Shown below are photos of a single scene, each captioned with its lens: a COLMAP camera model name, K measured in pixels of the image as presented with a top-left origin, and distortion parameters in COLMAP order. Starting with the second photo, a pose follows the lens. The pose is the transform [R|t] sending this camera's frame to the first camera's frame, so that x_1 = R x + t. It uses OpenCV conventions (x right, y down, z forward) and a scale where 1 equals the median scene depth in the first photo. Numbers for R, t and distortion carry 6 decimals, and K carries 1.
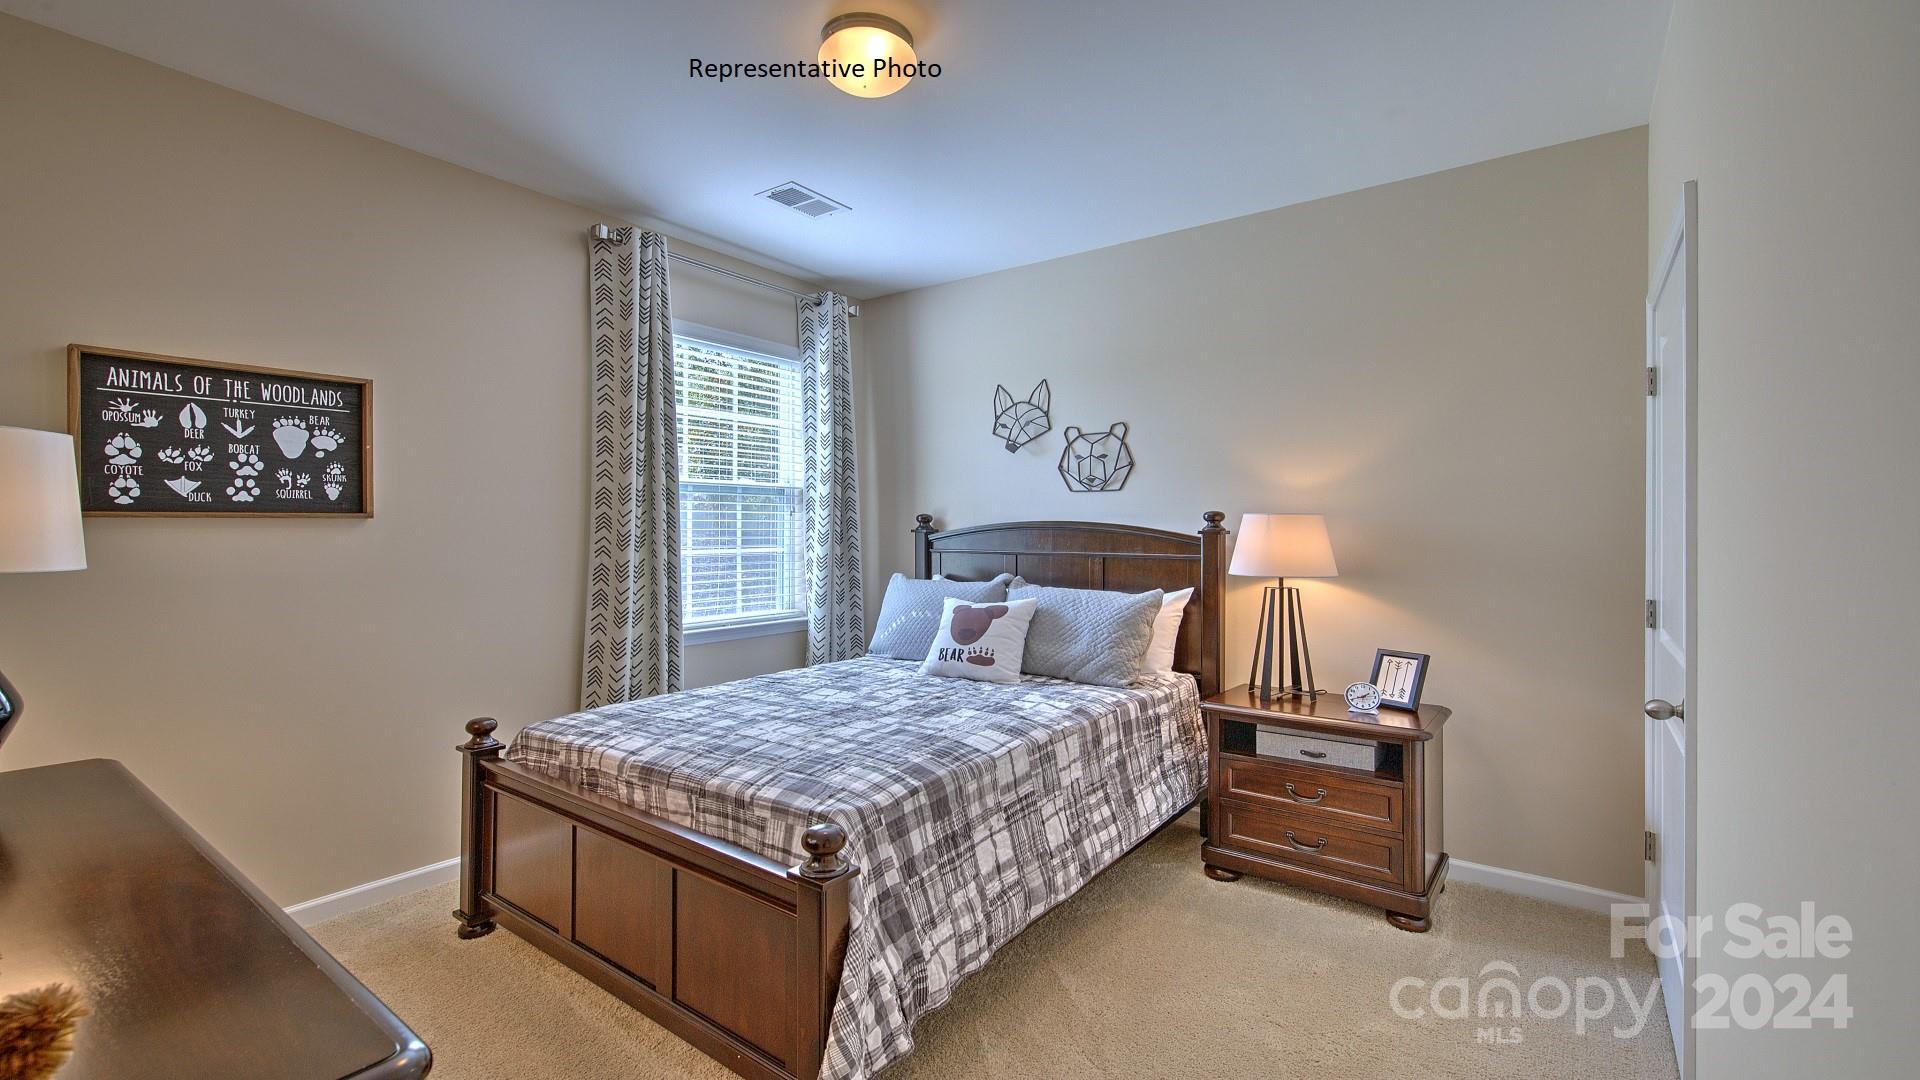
lens RADIAL K [[767.2, 0, 942.9], [0, 767.2, 539.2], [0, 0, 1]] dist [-0.004548, -0.001026]
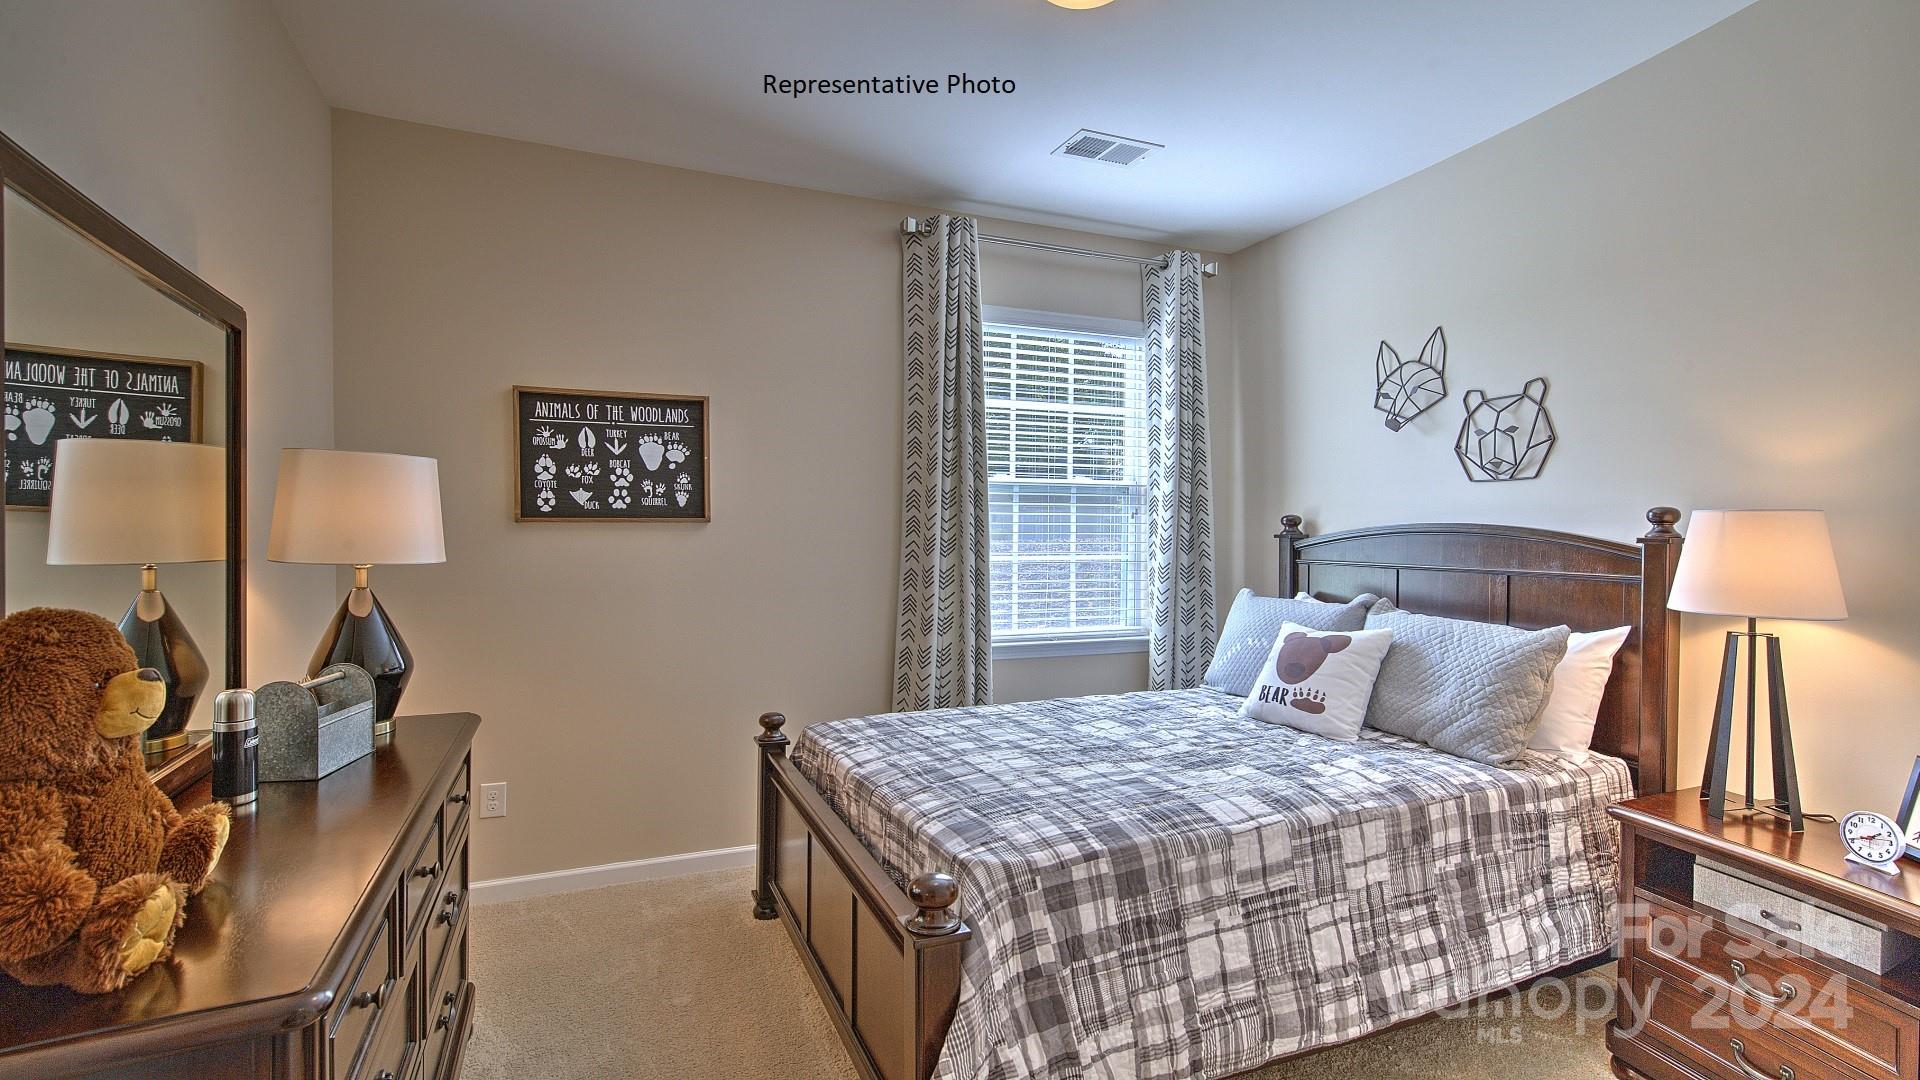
lens RADIAL K [[866.9, 0, 956.2], [0, 866.9, 560.2], [0, 0, 1]] dist [0.000304, 0.005318]
pose [[0.873967, 0.017869, -0.485656, 0.190665], [-0.009134, 0.999751, 0.020347, -0.002079], [0.485899, -0.013346, 0.873913, 0.088118]]
